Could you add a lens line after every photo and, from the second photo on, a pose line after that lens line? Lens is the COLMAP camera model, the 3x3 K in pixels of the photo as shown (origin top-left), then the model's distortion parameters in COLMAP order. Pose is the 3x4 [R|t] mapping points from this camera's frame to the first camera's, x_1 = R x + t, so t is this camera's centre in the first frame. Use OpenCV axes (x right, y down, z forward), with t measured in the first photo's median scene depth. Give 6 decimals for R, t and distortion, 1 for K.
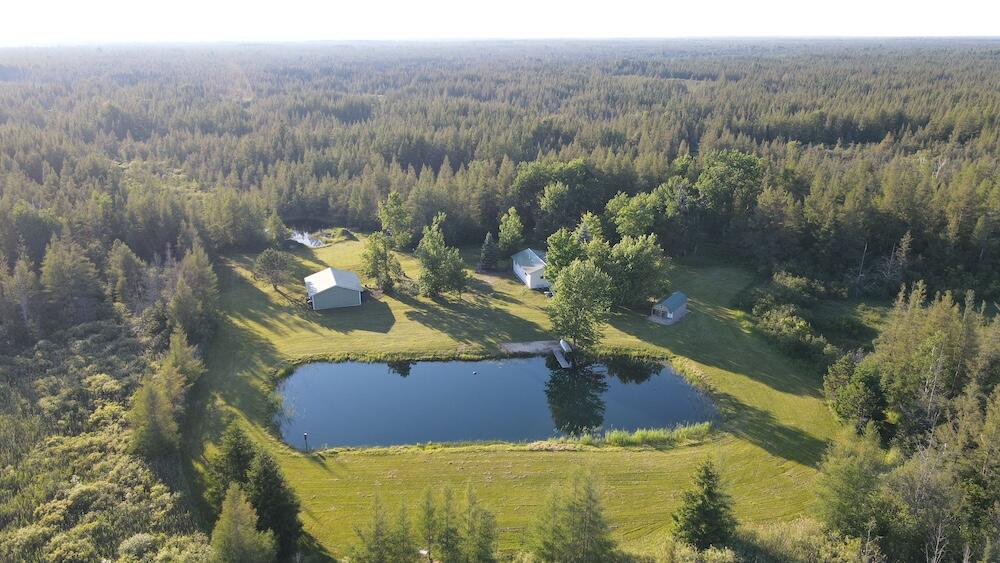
lens RADIAL K [[745.0, 0, 500.0], [0, 745.0, 281.5], [0, 0, 1]] dist [-0.029691, 0.081368]
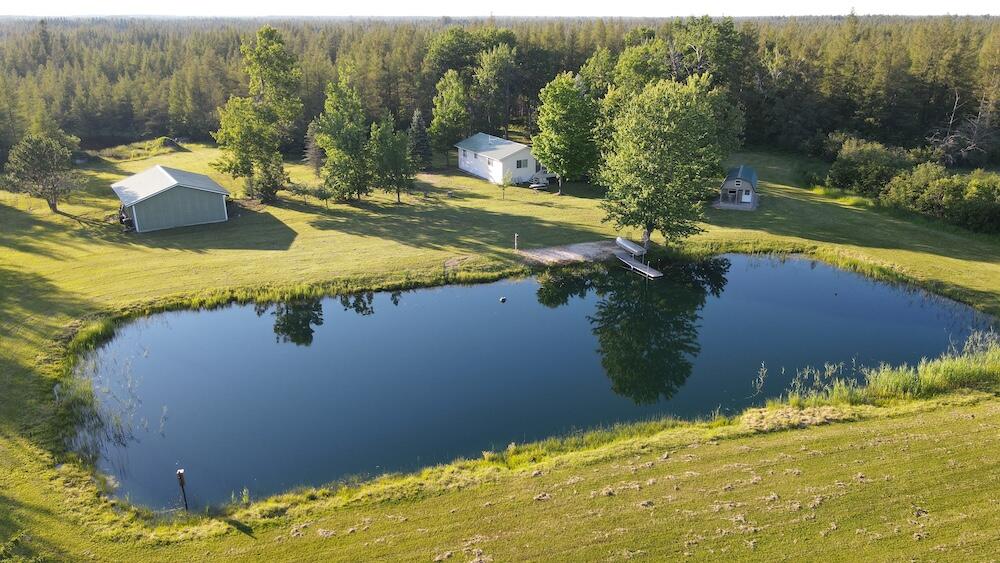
lens RADIAL K [[745.0, 0, 500.0], [0, 745.0, 281.5], [0, 0, 1]] dist [-0.029691, 0.081368]
pose [[0.967419, -0.083390, 0.239054, -0.132865], [0.077836, 0.996433, 0.032595, 0.079571], [-0.240920, -0.012926, 0.970459, 0.428847]]
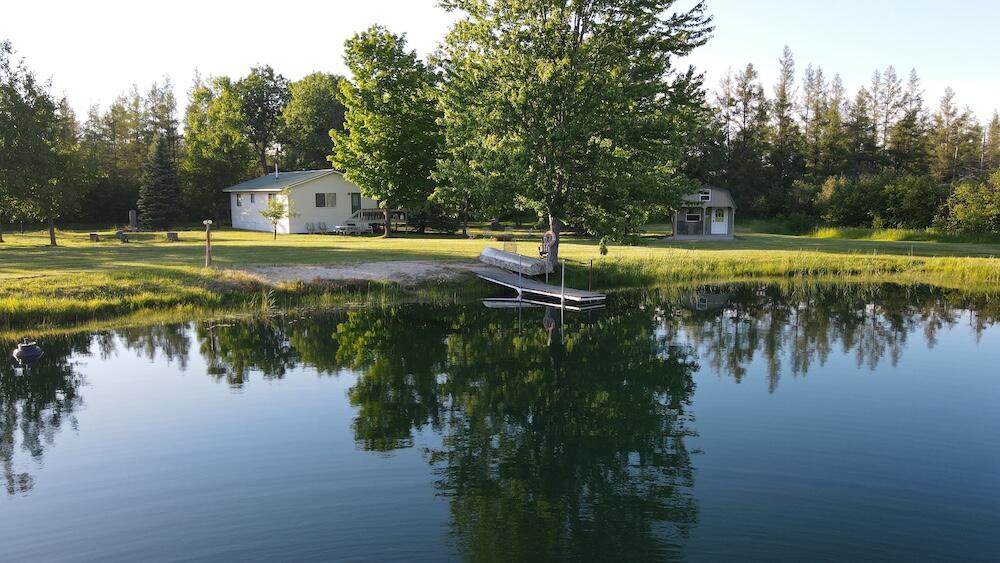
lens RADIAL K [[745.0, 0, 500.0], [0, 745.0, 281.5], [0, 0, 1]] dist [-0.029691, 0.081368]
pose [[0.920466, -0.047422, 0.387934, -0.005744], [0.127121, 0.974964, -0.182442, 0.123232], [-0.369570, 0.217246, 0.903450, 0.720017]]
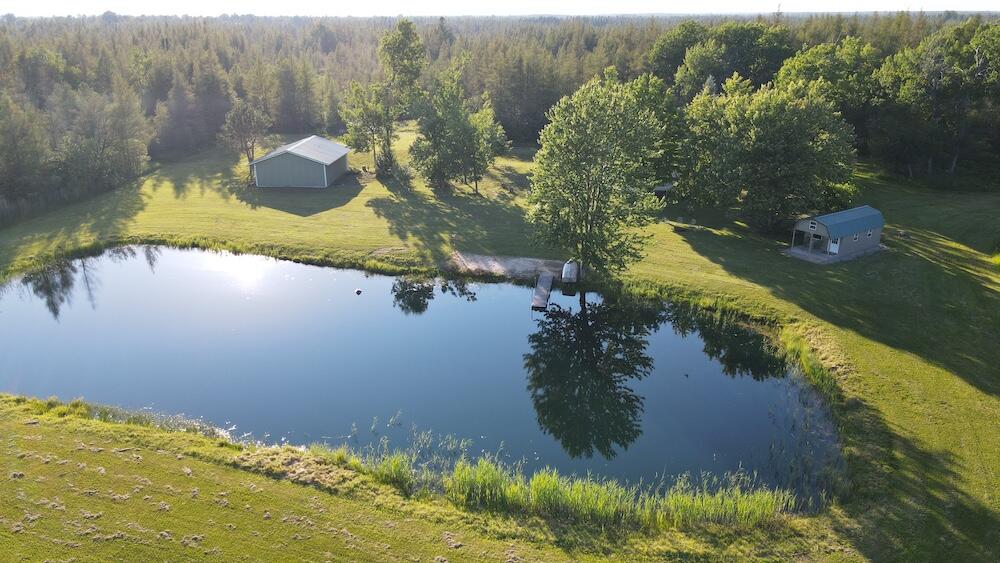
lens RADIAL K [[745.0, 0, 500.0], [0, 745.0, 281.5], [0, 0, 1]] dist [-0.029691, 0.081368]
pose [[0.930705, 0.123215, -0.344393, 0.195346], [-0.114188, 0.992372, 0.046458, 0.069349], [0.347490, -0.003914, 0.937675, 0.473324]]
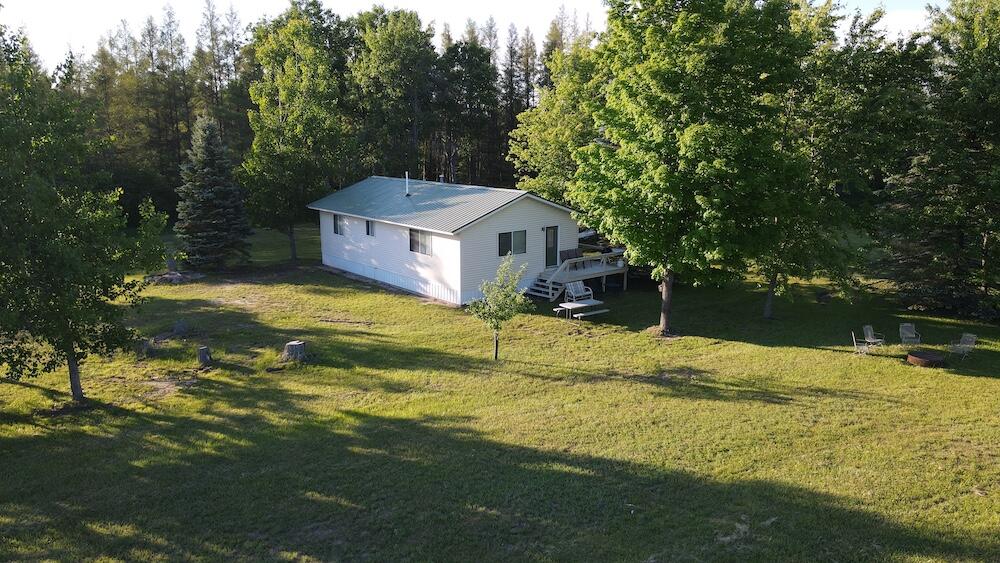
lens RADIAL K [[745.0, 0, 500.0], [0, 745.0, 281.5], [0, 0, 1]] dist [-0.029691, 0.081368]
pose [[0.900644, -0.082835, 0.426589, -0.042700], [0.131921, 0.987455, -0.086777, 0.025793], [-0.414049, 0.134431, 0.900273, 0.898315]]
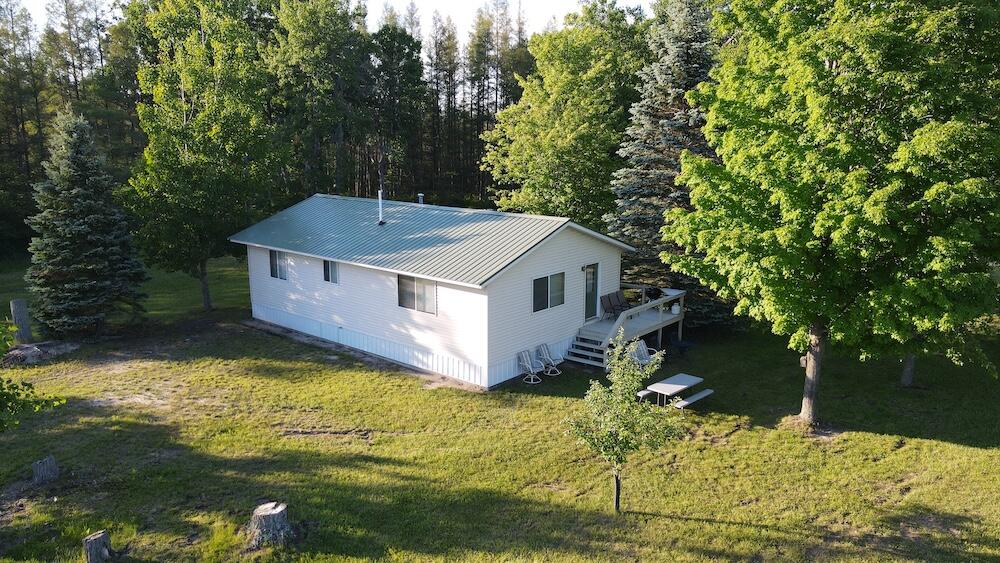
lens RADIAL K [[744.6, 0, 503.8], [0, 744.6, 282.2], [0, 0, 1]] dist [0.007696, 0.001008]
pose [[0.819142, -0.111133, 0.562721, -0.039568], [0.176847, 0.982191, -0.063458, -0.000706], [-0.545647, 0.151496, 0.824207, 0.978553]]
